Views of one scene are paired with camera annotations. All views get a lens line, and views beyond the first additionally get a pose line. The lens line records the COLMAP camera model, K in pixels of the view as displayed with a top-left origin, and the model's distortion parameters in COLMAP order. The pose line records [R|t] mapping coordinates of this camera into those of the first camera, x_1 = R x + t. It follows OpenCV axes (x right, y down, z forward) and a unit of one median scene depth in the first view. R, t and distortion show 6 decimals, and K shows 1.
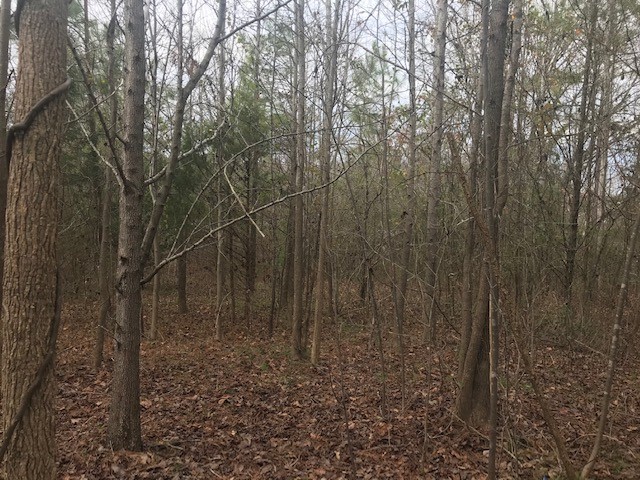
lens RADIAL K [[512.9, 0, 319.3], [0, 512.9, 237.3], [0, 0, 1]] dist [0.019072, -0.008162]
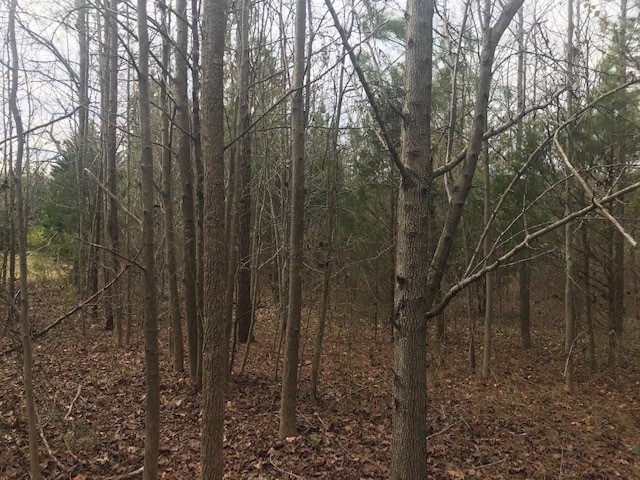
lens RADIAL K [[512.9, 0, 319.3], [0, 512.9, 235.7], [0, 0, 1]] dist [0.019072, -0.008162]
pose [[0.791738, -0.019925, -0.610536, -0.019281], [-0.010725, 0.998860, -0.046506, 0.007051], [0.610767, 0.043369, 0.790622, 0.175653]]
